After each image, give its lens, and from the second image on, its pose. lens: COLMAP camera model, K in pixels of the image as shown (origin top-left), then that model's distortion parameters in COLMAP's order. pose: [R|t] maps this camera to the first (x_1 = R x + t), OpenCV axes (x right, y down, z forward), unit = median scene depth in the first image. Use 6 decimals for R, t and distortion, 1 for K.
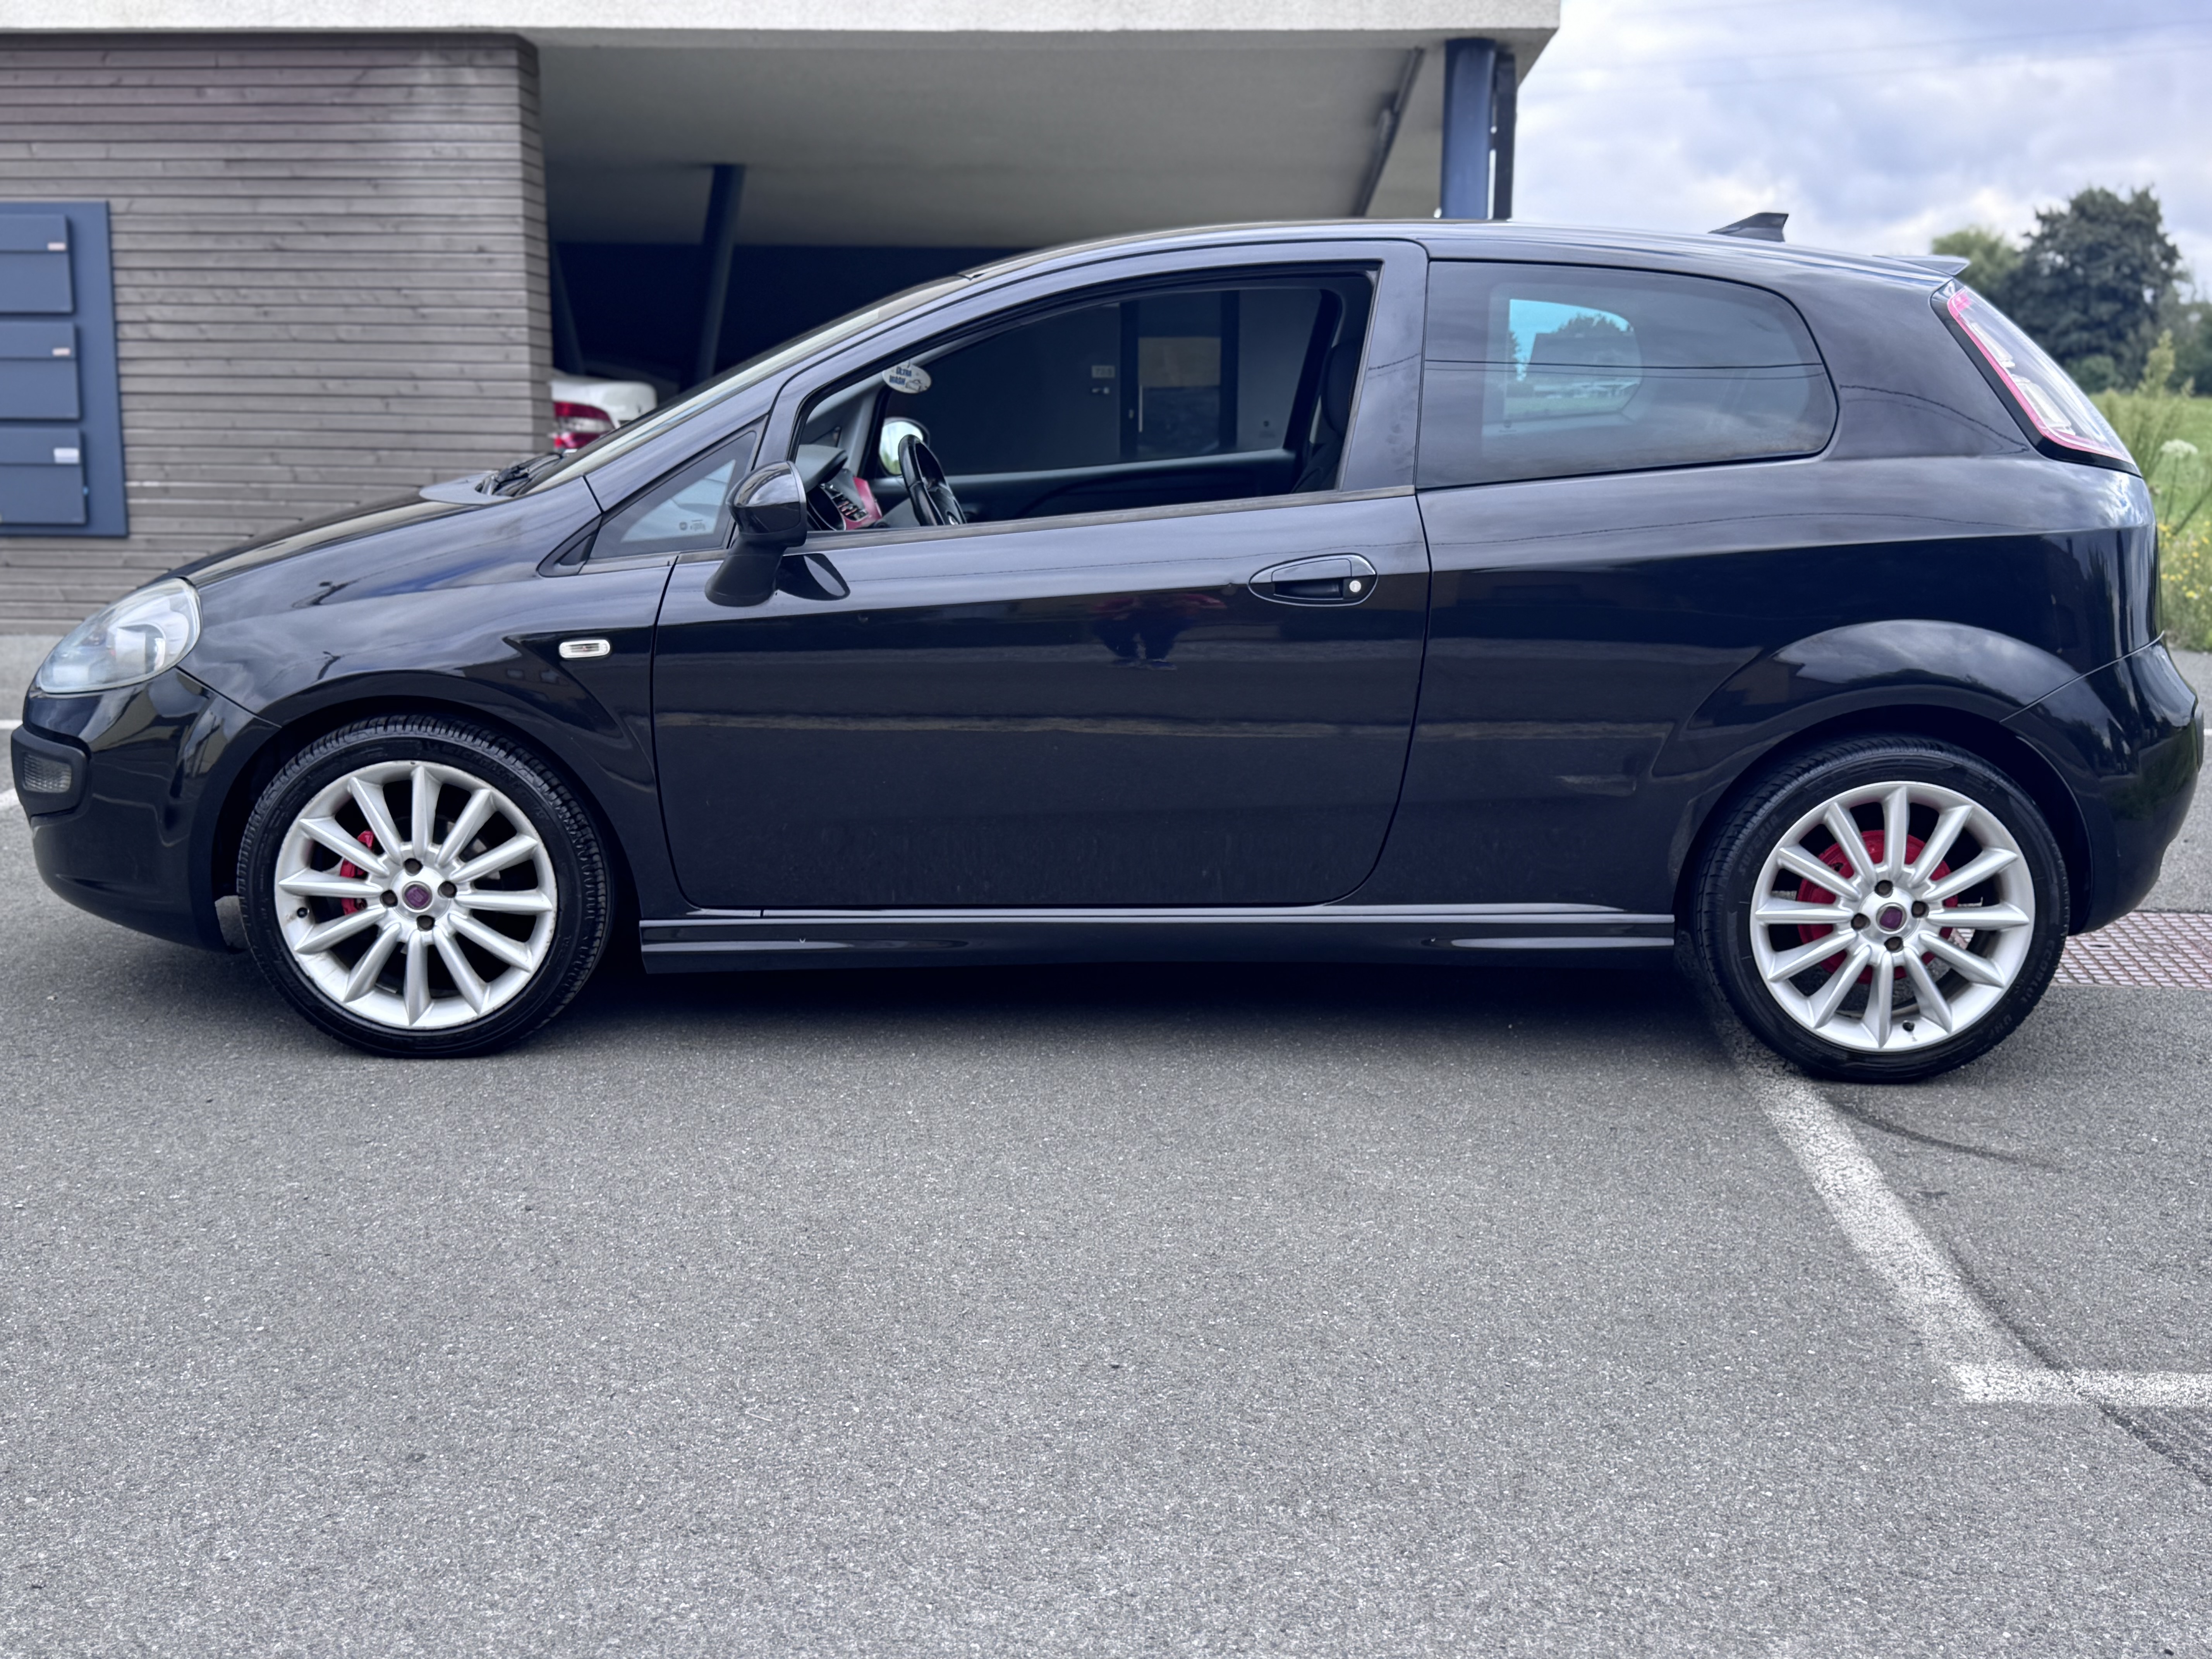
lens RADIAL K [[2254.7, 0, 1108.1], [0, 2254.7, 845.0], [0, 0, 1]] dist [0.136656, -0.329723]
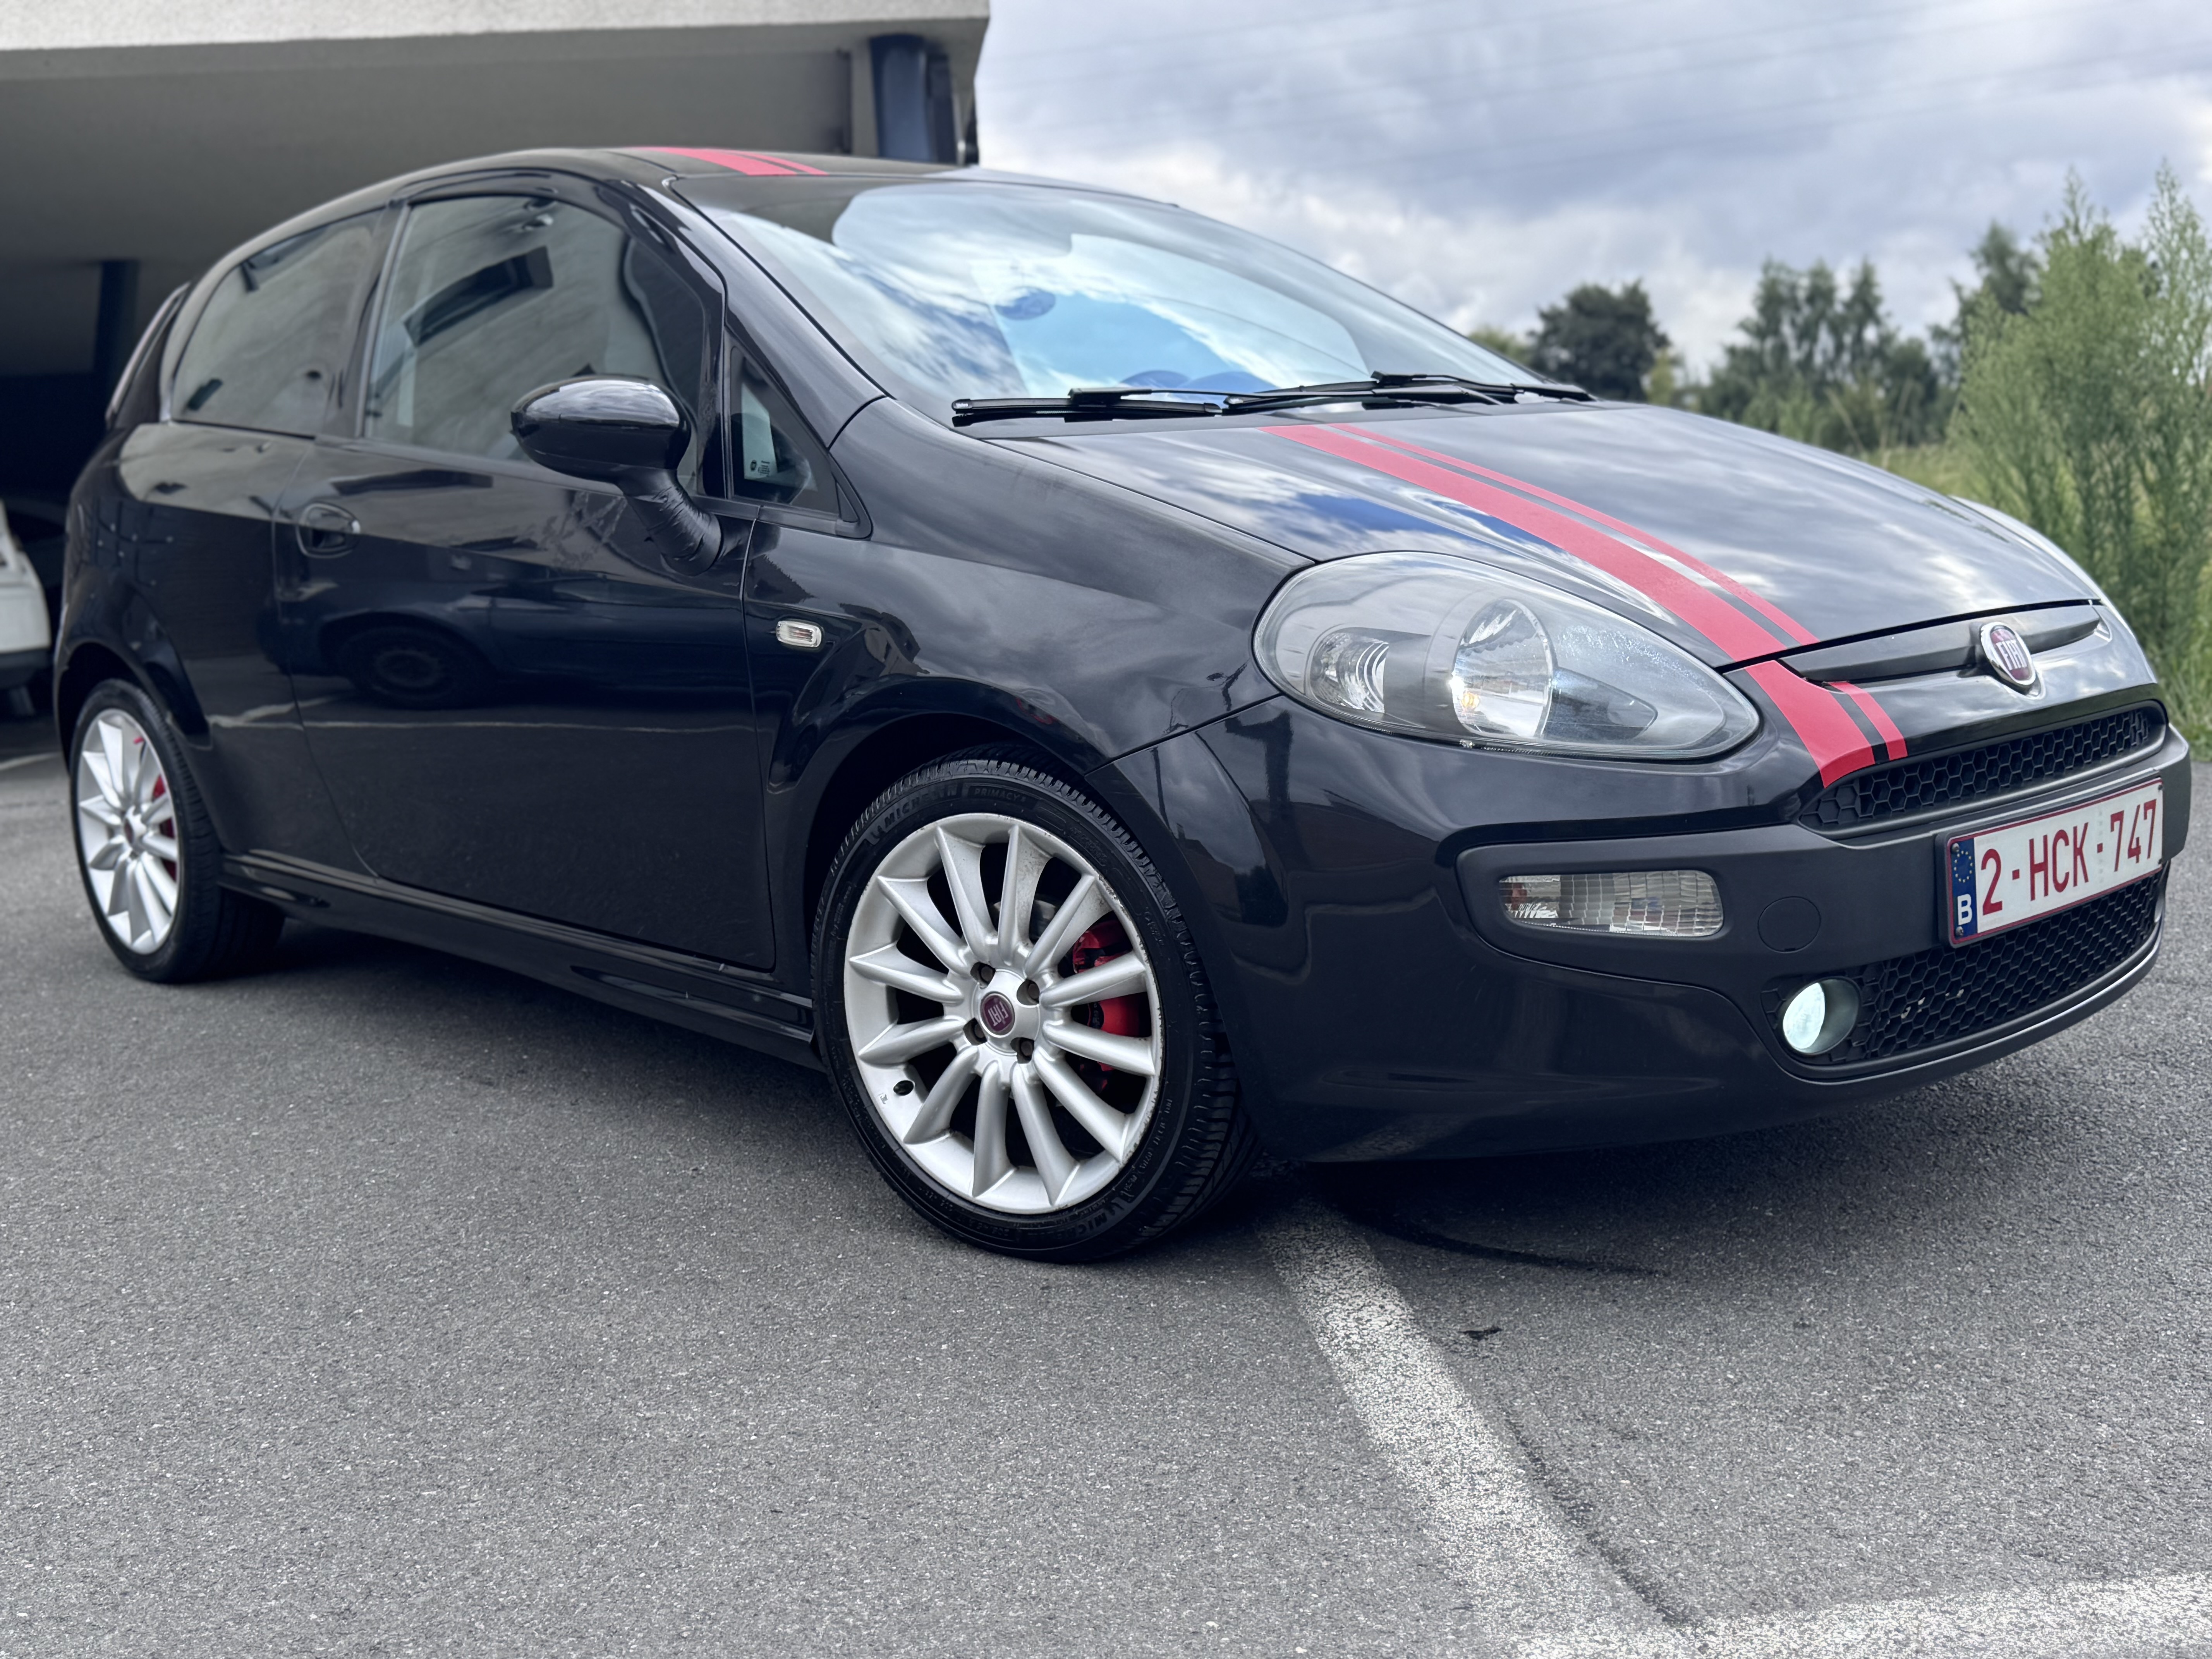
lens RADIAL K [[2254.7, 0, 1108.1], [0, 2254.7, 845.0], [0, 0, 1]] dist [0.136656, -0.329723]
pose [[0.980546, -0.091957, 0.173414, 0.113947], [0.101375, 0.993773, -0.046243, 0.020841], [-0.168082, 0.062923, 0.983763, 0.262712]]
